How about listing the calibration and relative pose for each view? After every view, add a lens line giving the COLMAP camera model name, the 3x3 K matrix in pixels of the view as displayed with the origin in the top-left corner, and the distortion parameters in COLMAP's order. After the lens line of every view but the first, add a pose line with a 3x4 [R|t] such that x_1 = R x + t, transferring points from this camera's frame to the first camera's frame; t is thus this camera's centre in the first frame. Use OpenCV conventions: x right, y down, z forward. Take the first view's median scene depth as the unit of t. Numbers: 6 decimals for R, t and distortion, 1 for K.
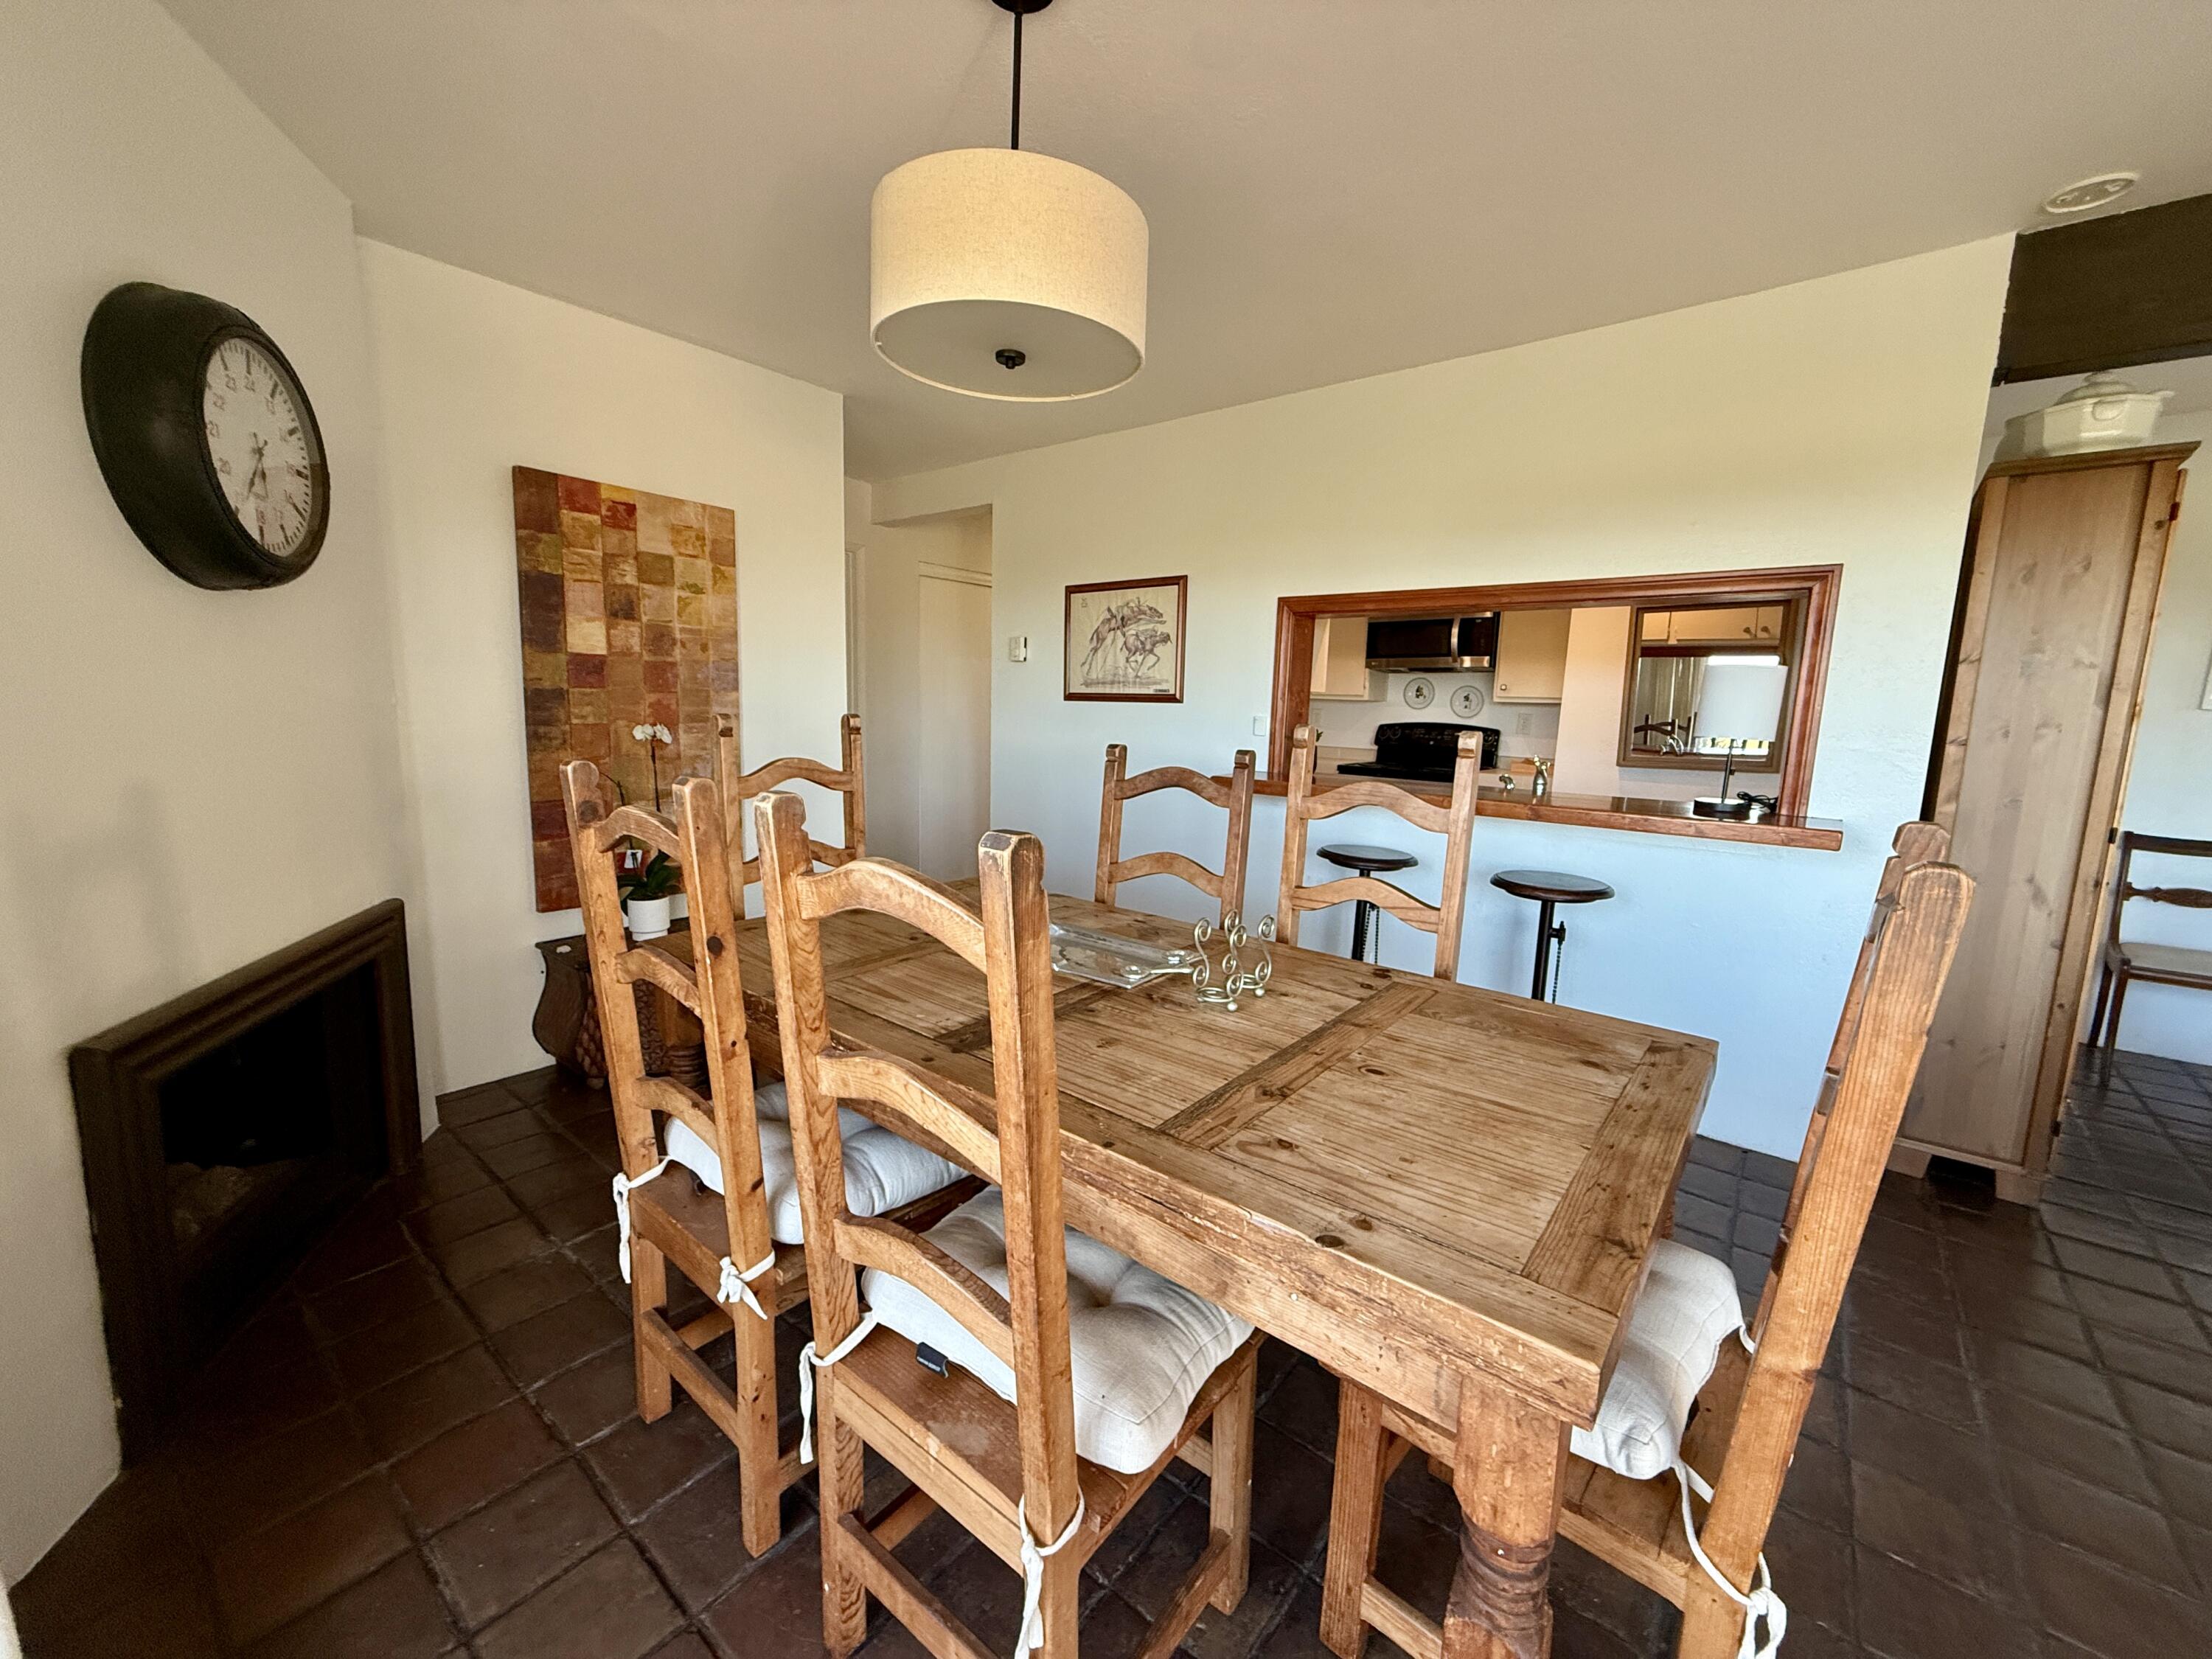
lens RADIAL K [[882.1, 0, 1096.4], [0, 882.1, 825.5], [0, 0, 1]] dist [-0.000165, 0.000484]
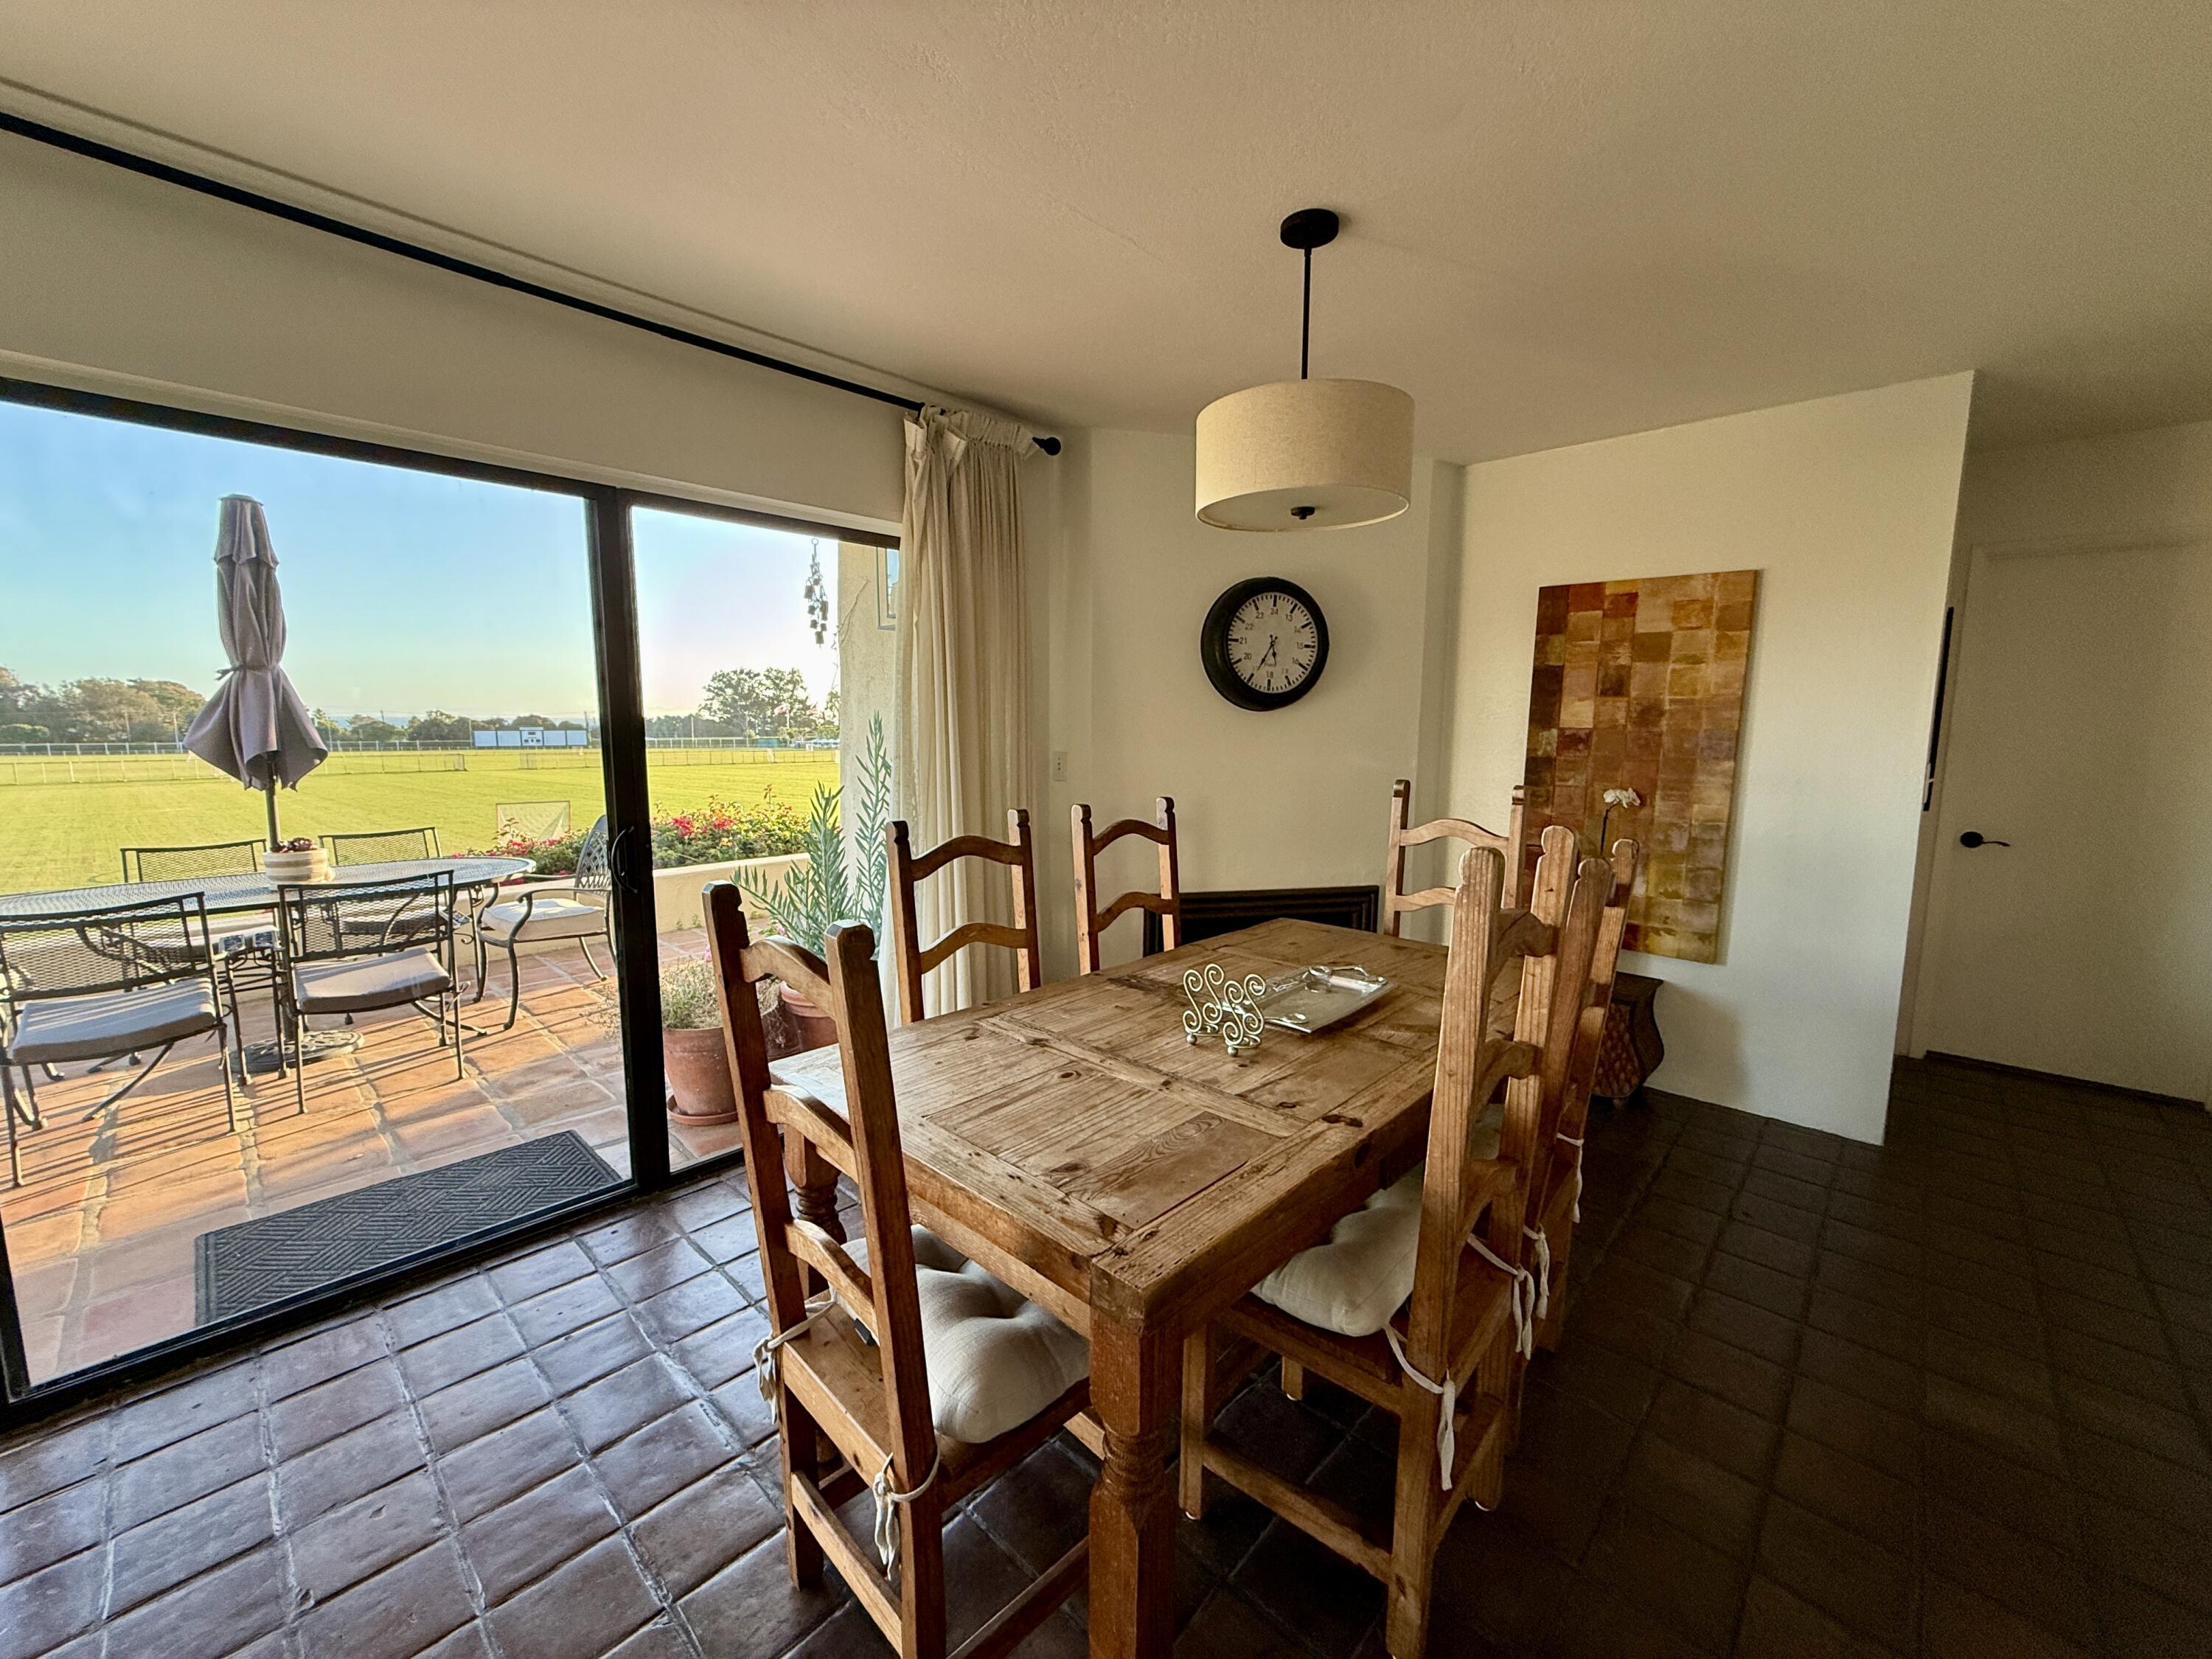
lens RADIAL K [[882.1, 0, 1109.7], [0, 882.1, 822.0], [0, 0, 1]] dist [-0.000165, 0.000484]
pose [[-0.066245, 0.085206, -0.994159, 0.647648], [-0.148943, 0.984340, 0.094289, -0.086536], [0.986624, 0.154319, -0.052517, 0.451025]]
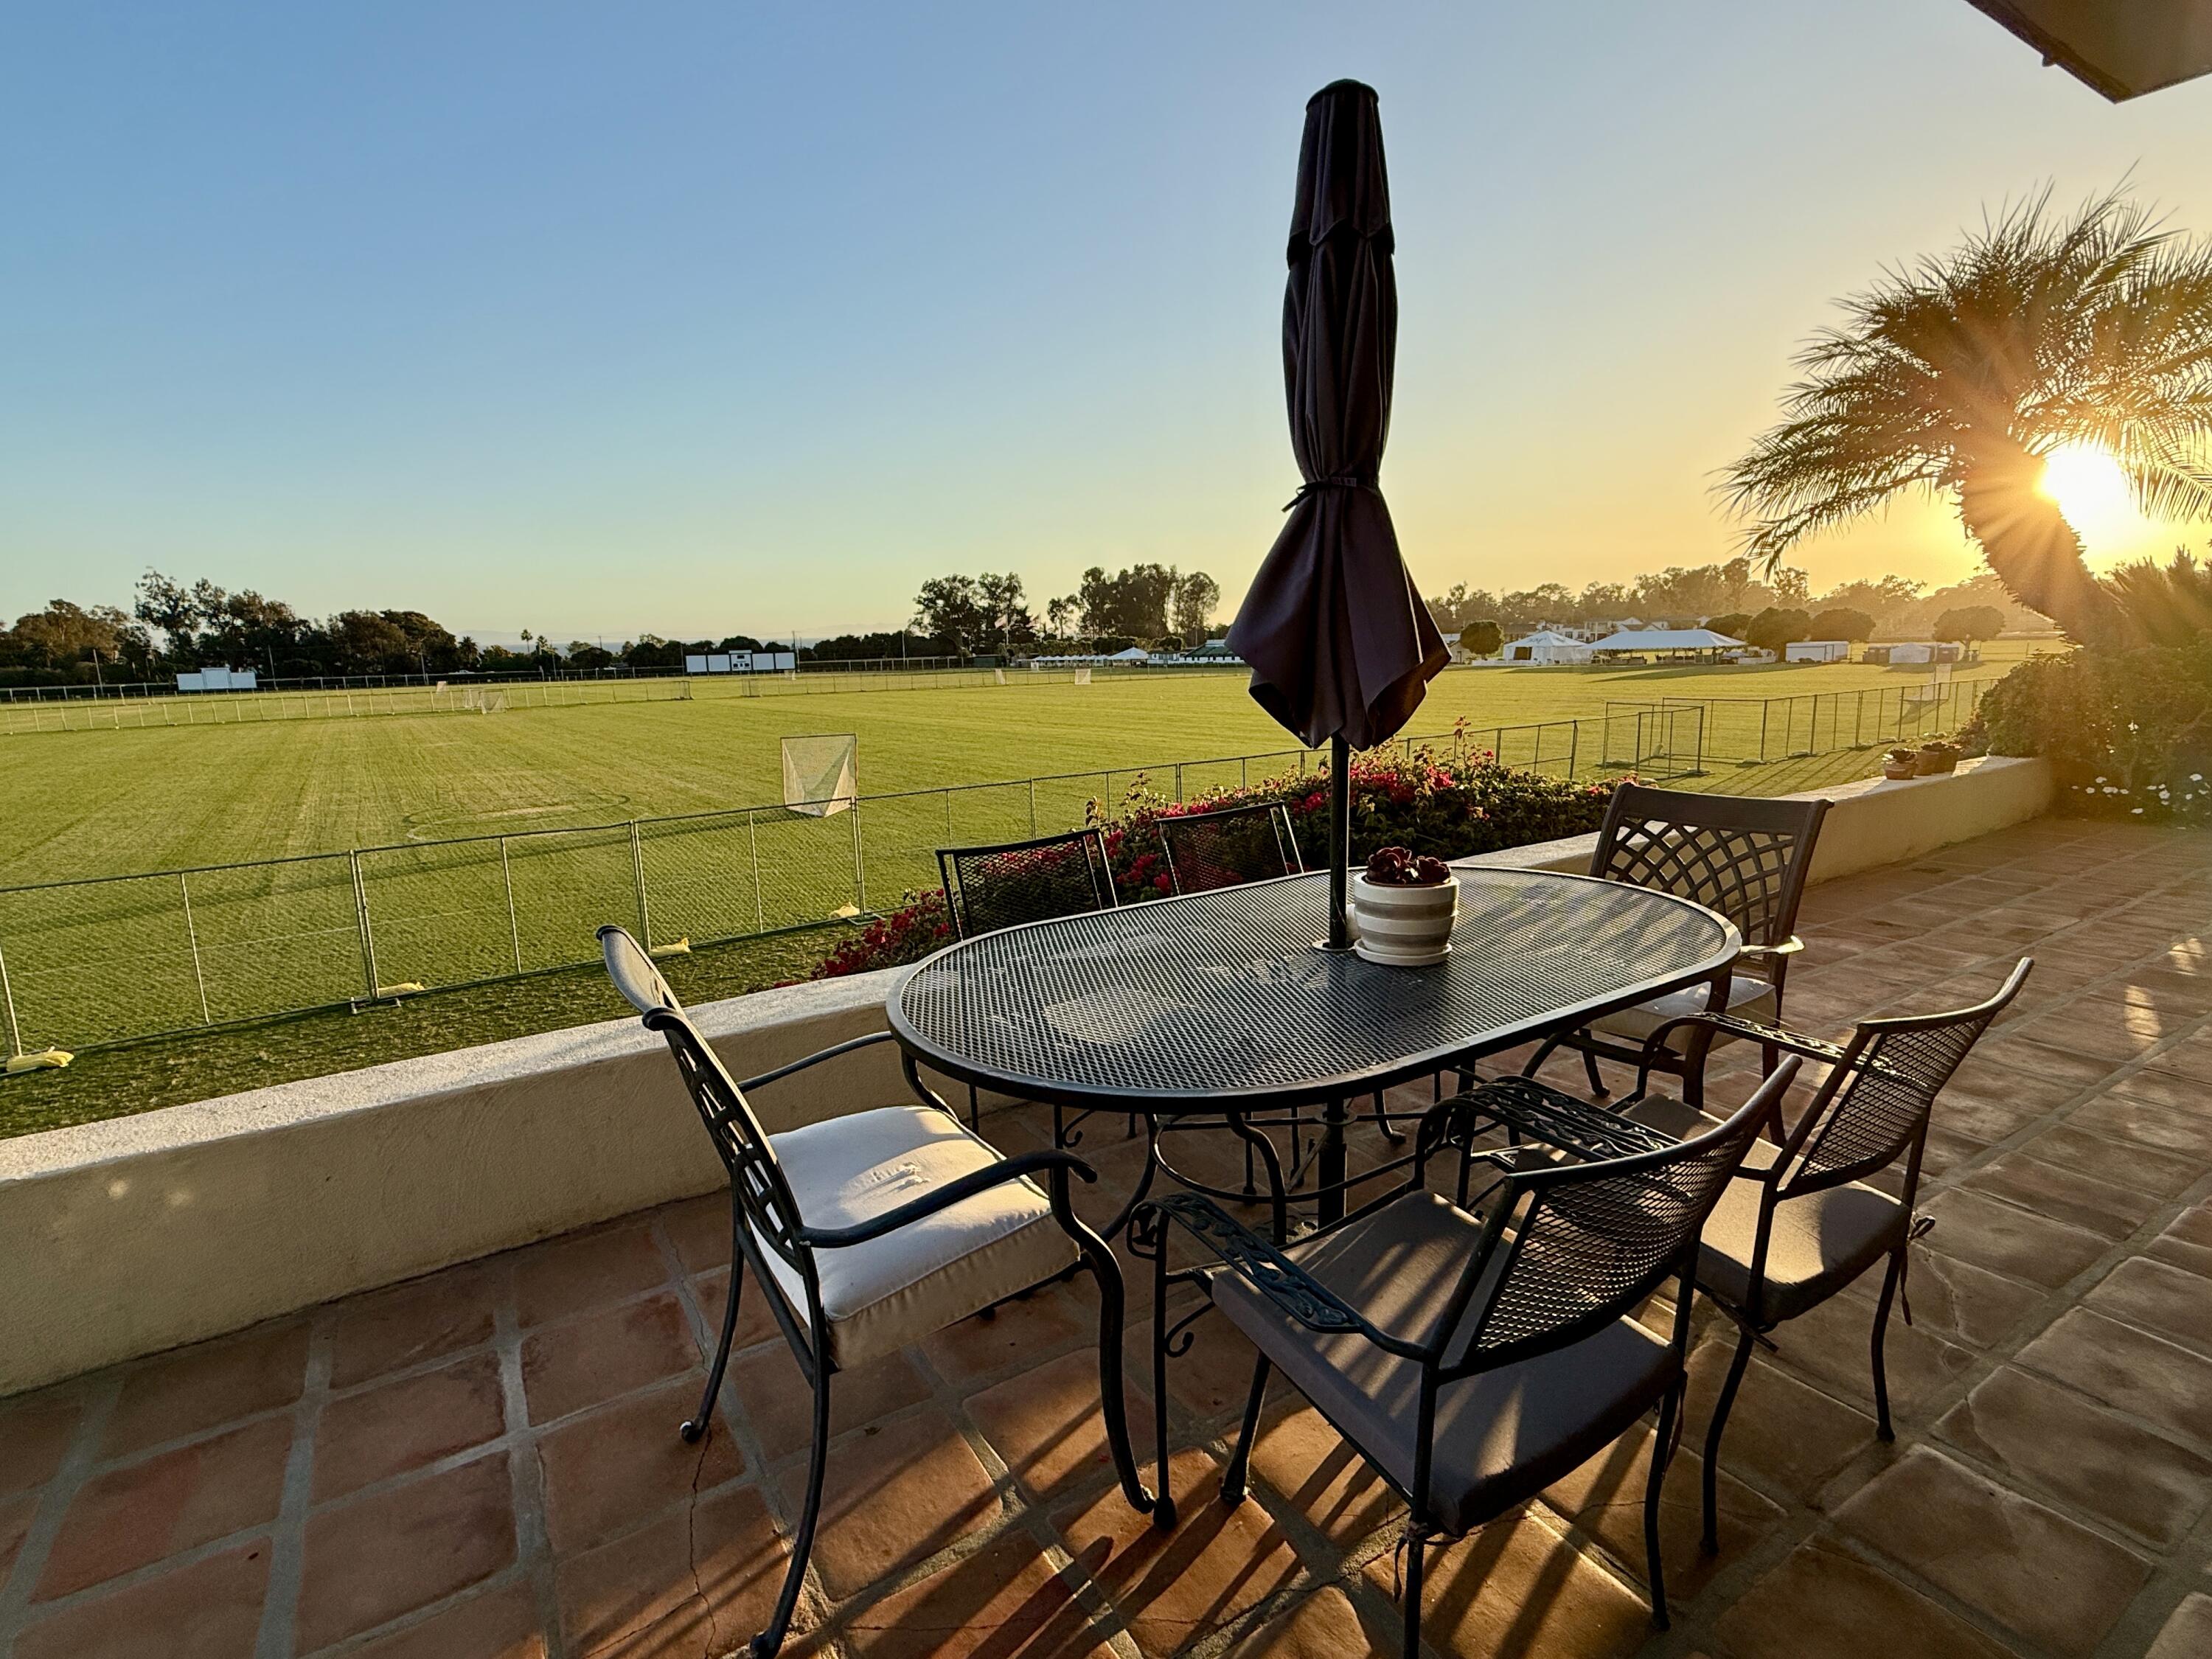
lens RADIAL K [[1082.9, 0, 1103.7], [0, 1082.9, 823.4], [0, 0, 1]] dist [0.002189, -0.000338]
pose [[-0.310086, 0.144867, -0.939607, 0.239791], [-0.121594, 0.974162, 0.190323, 0.087056], [0.942901, 0.173267, -0.284459, -0.706768]]
